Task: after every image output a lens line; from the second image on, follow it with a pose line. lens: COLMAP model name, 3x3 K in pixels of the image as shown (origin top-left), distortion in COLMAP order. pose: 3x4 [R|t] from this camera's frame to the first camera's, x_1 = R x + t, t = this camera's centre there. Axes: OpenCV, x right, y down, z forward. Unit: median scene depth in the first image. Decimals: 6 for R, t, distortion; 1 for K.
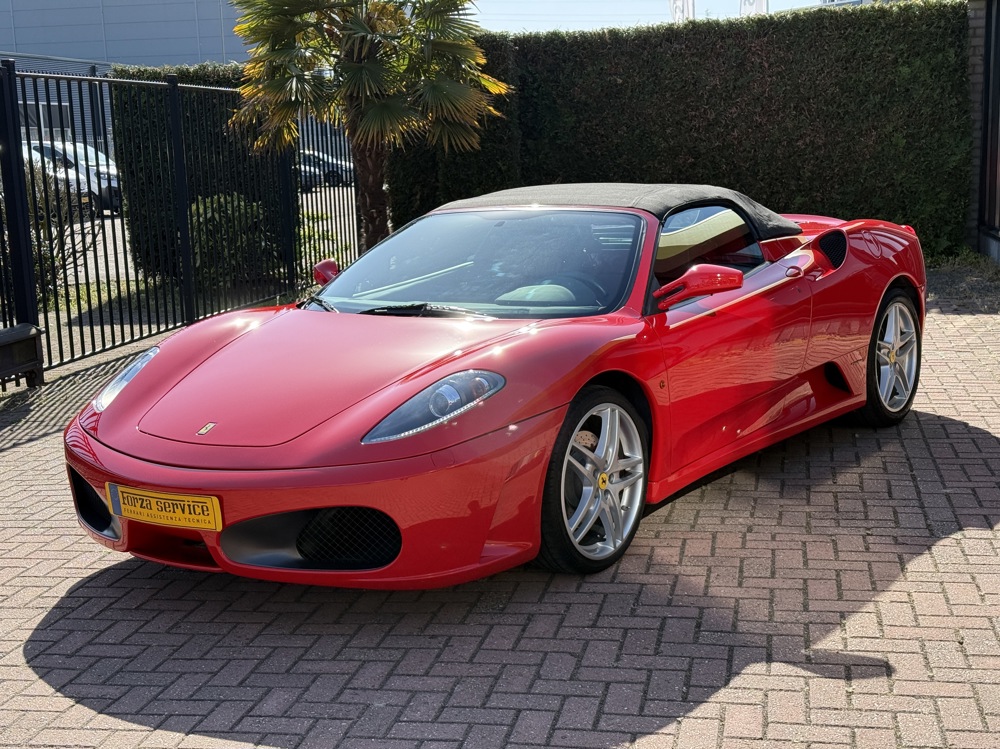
lens RADIAL K [[1361.9, 0, 500.0], [0, 1361.9, 374.5], [0, 0, 1]] dist [0.188763, -0.412685]
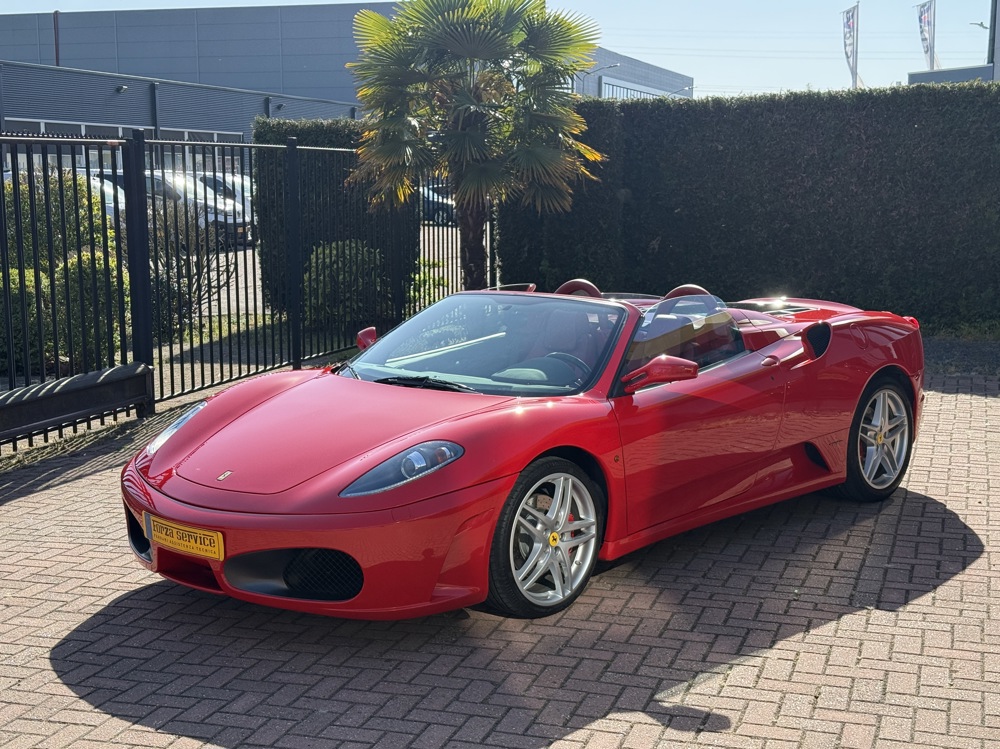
lens RADIAL K [[1361.9, 0, 500.0], [0, 1361.9, 374.5], [0, 0, 1]] dist [0.188763, -0.412685]
pose [[0.992504, 0.050818, -0.111143, 0.135558], [-0.053397, 0.998366, -0.020353, -0.032702], [0.109927, 0.026135, 0.993596, -0.158669]]
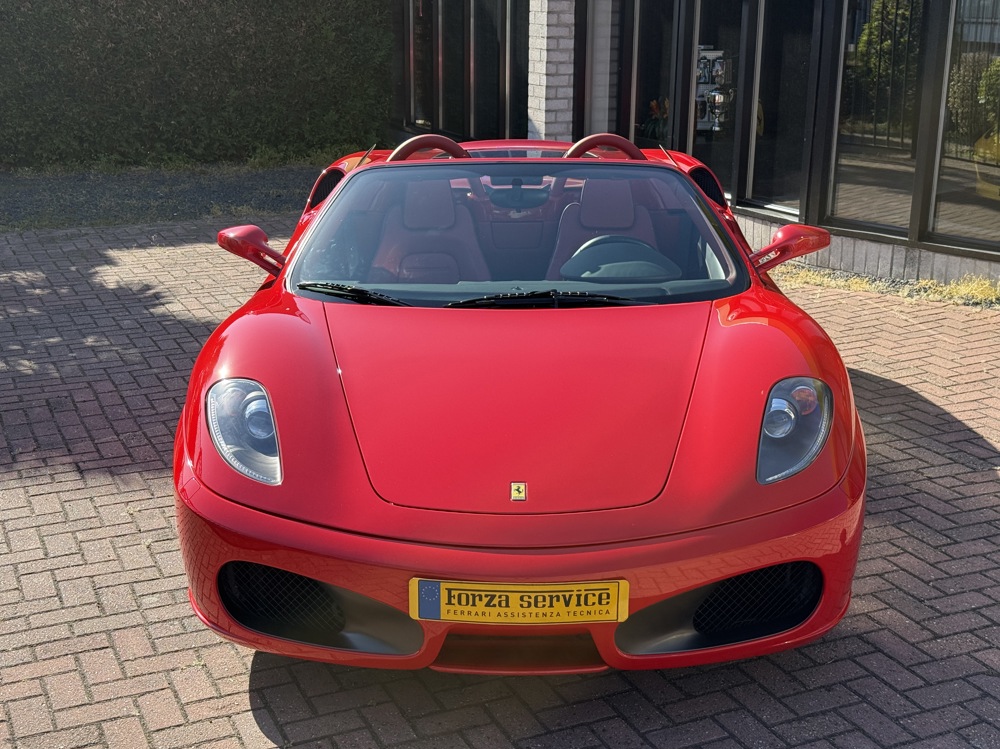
lens RADIAL K [[1361.9, 0, 500.0], [0, 1361.9, 374.5], [0, 0, 1]] dist [0.188763, -0.412685]
pose [[0.815787, -0.118281, 0.566128, -0.561998], [0.063419, 0.991256, 0.115717, -0.098484], [-0.574865, -0.058497, 0.816155, 0.333480]]
